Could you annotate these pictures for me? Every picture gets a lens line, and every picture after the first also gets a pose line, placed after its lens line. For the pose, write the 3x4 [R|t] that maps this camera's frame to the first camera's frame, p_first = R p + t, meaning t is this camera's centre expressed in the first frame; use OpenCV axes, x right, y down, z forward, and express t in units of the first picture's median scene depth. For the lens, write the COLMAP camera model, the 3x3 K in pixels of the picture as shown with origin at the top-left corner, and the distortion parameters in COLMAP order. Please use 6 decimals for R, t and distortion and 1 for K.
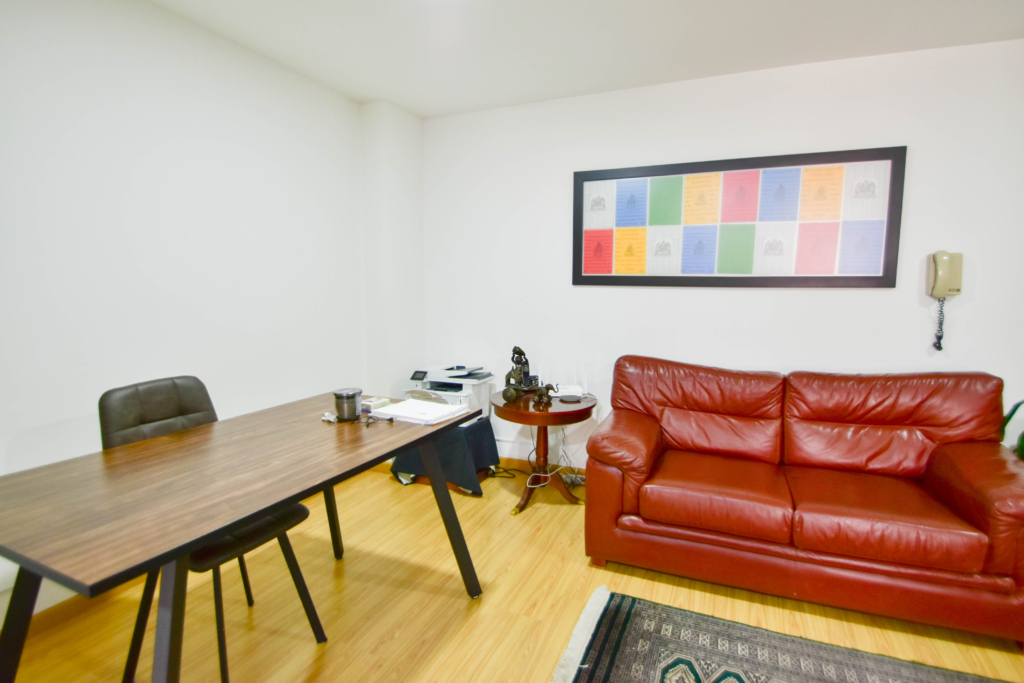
lens RADIAL K [[538.7, 0, 516.8], [0, 538.7, 339.2], [0, 0, 1]] dist [-0.003338, 0.007267]
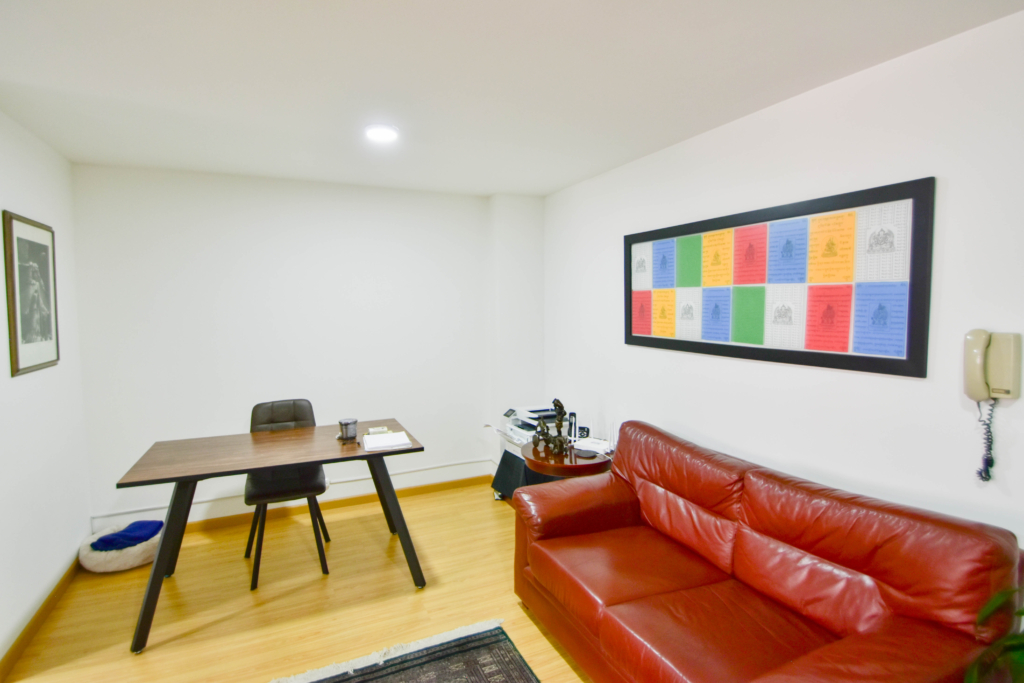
lens RADIAL K [[538.7, 0, 503.0], [0, 538.7, 337.1], [0, 0, 1]] dist [-0.003338, 0.007267]
pose [[0.721472, 0.032690, -0.691672, 0.726737], [-0.054060, 0.998495, -0.009198, -0.104046], [0.690330, 0.044028, 0.722153, 0.112078]]
